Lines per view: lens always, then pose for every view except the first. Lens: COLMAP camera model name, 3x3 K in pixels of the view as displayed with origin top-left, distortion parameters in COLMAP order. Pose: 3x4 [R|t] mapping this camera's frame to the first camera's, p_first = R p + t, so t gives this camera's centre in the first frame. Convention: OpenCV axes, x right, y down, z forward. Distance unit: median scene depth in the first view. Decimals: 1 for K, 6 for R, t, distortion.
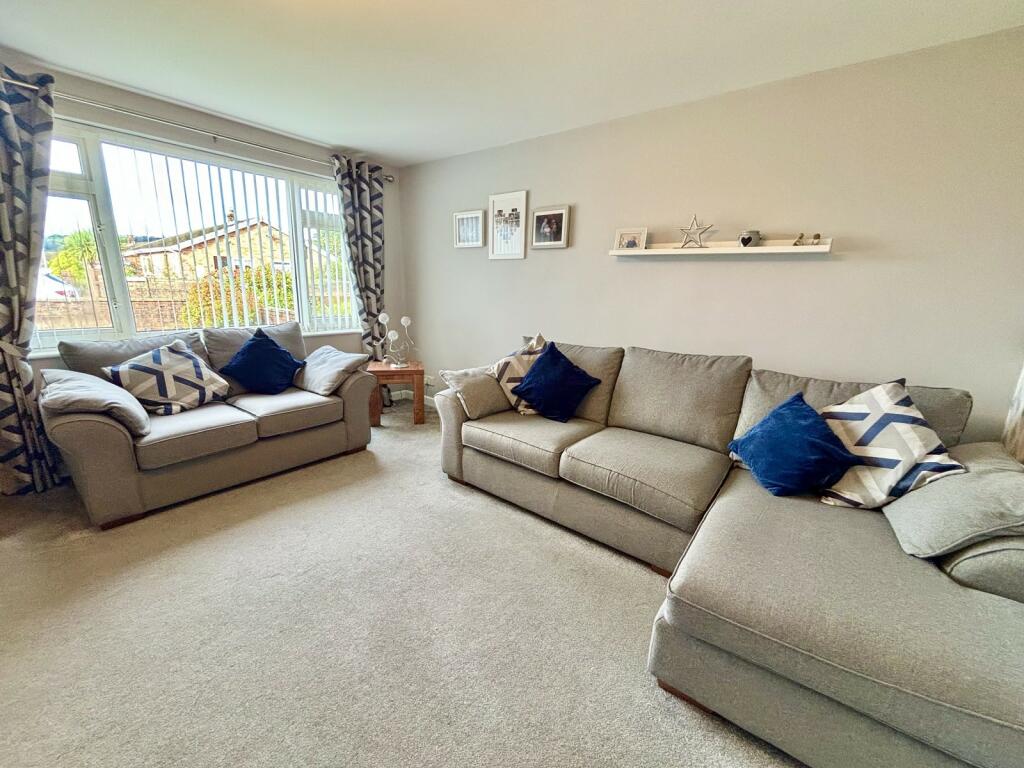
lens RADIAL K [[412.8, 0, 509.4], [0, 412.8, 384.1], [0, 0, 1]] dist [-0.002841, 0.000723]
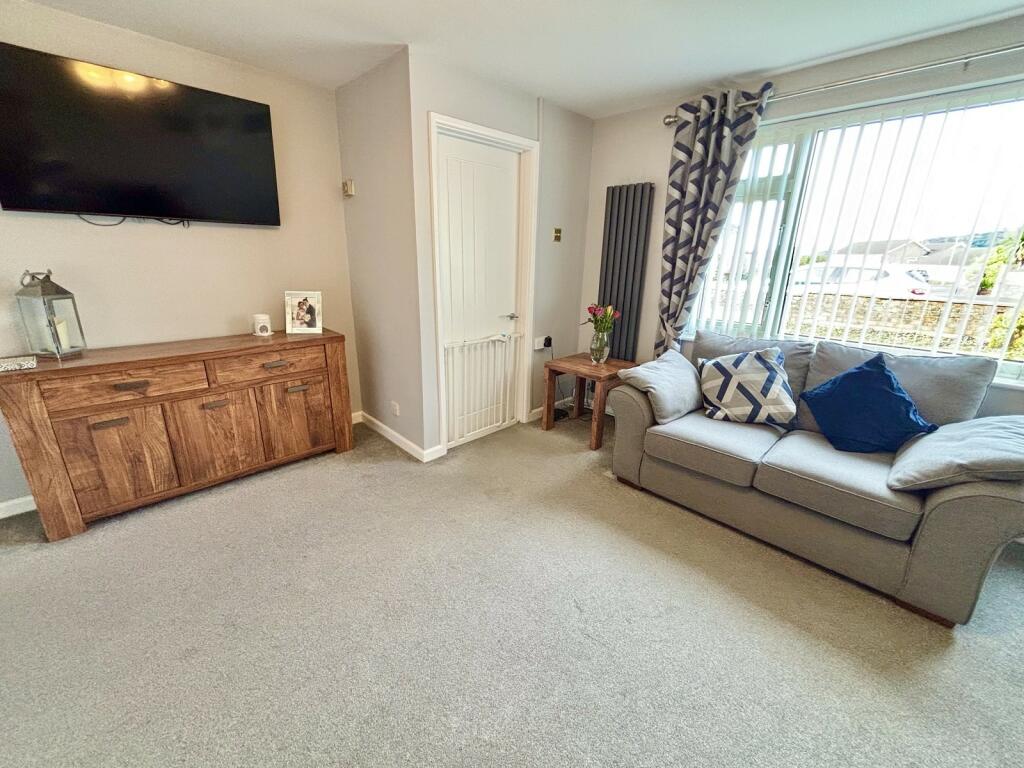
lens RADIAL K [[412.8, 0, 514.7], [0, 412.8, 381.6], [0, 0, 1]] dist [-0.002841, 0.000723]
pose [[-0.118214, 0.256659, -0.959245, 0.139307], [-0.248264, 0.927700, 0.278813, -0.158135], [0.961452, 0.271106, -0.045948, 0.559922]]
